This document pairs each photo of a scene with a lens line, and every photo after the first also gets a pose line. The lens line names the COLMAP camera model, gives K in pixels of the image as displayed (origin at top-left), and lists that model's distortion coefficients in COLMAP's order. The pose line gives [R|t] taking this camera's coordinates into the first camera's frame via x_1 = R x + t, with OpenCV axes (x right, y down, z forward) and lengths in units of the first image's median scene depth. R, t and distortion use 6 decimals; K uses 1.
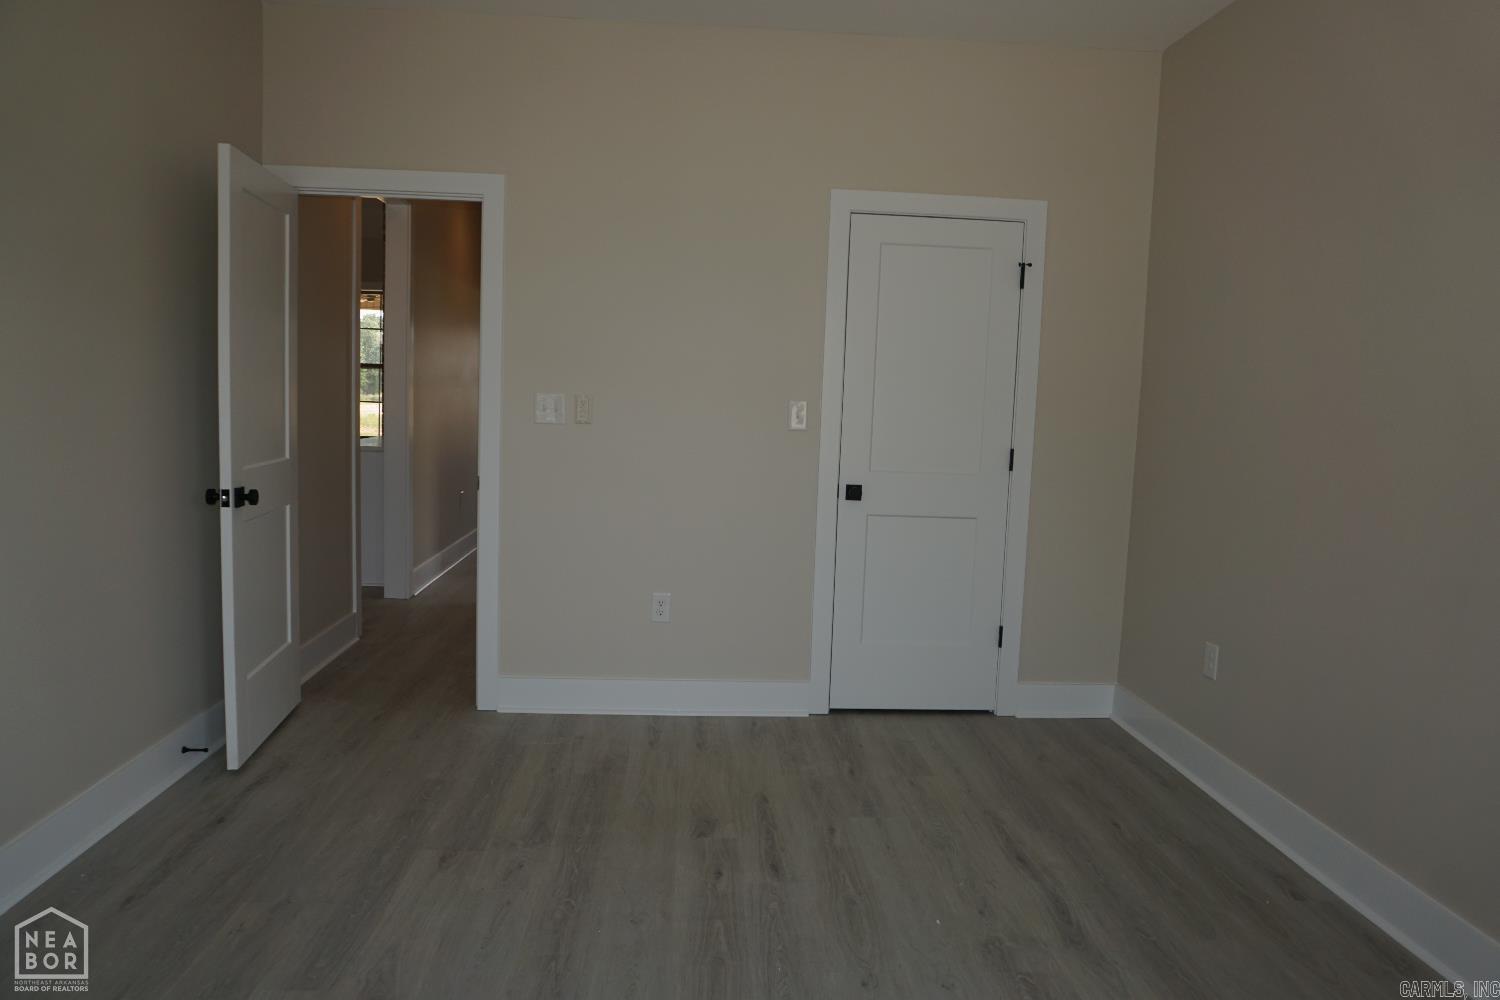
lens RADIAL K [[1011.9, 0, 748.5], [0, 1011.9, 493.0], [0, 0, 1]] dist [-0.051841, 0.040212]
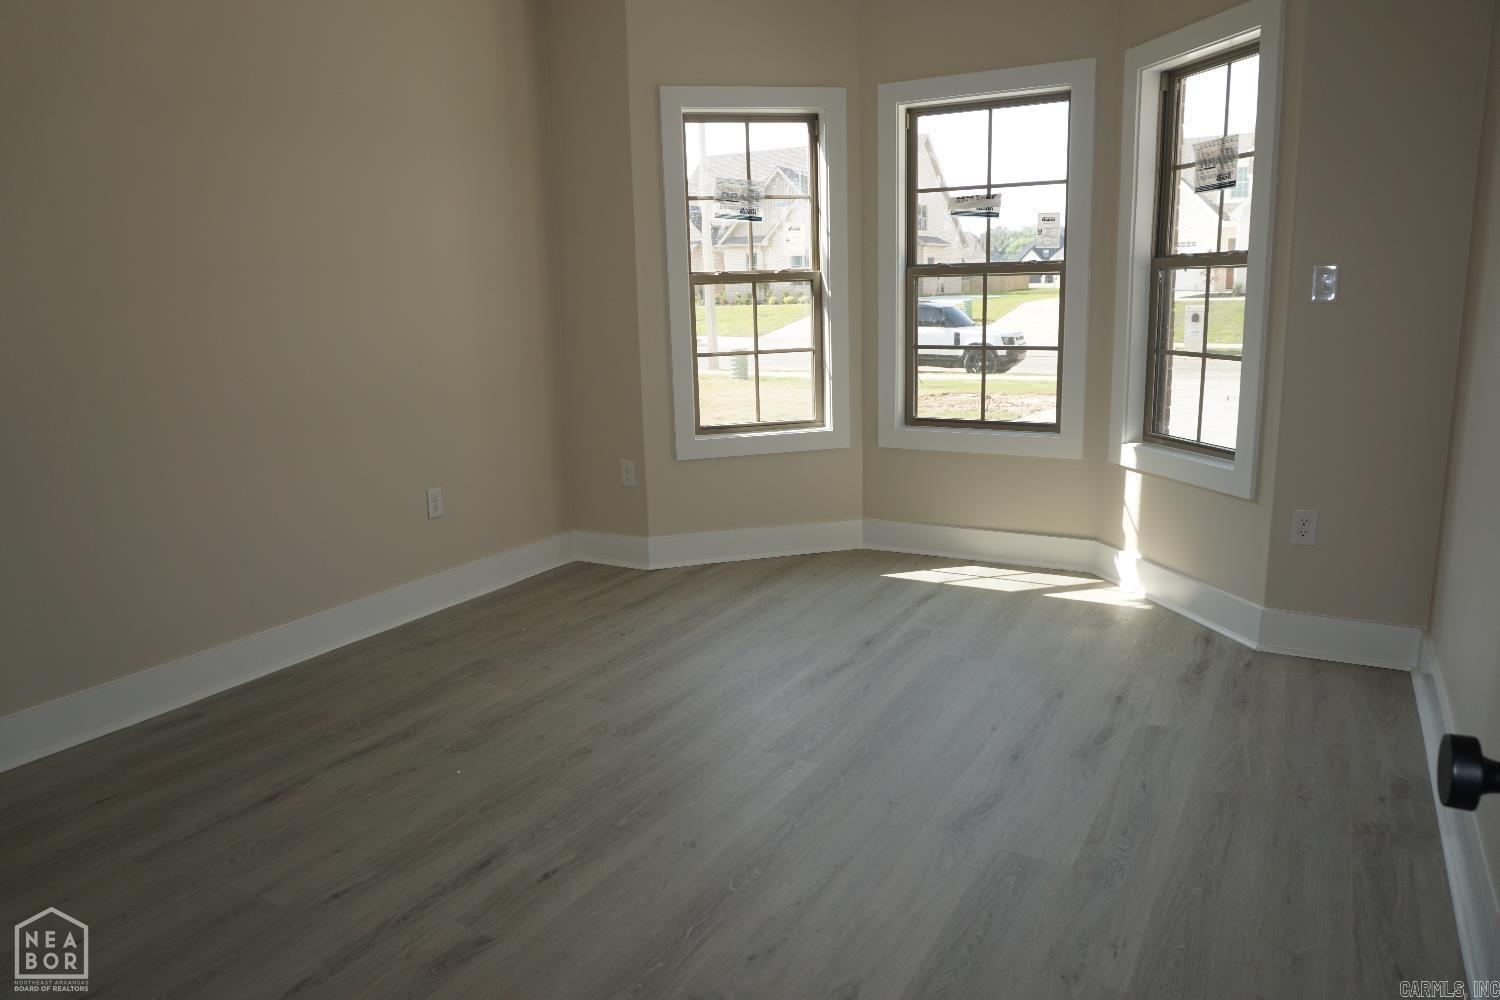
lens RADIAL K [[1011.9, 0, 748.5], [0, 1011.9, 493.0], [0, 0, 1]] dist [-0.051841, 0.040212]
pose [[-0.835090, -0.121494, 0.536529, -0.537402], [0.047703, 0.955641, 0.290647, -0.138700], [-0.548041, 0.268310, -0.792250, 1.402308]]
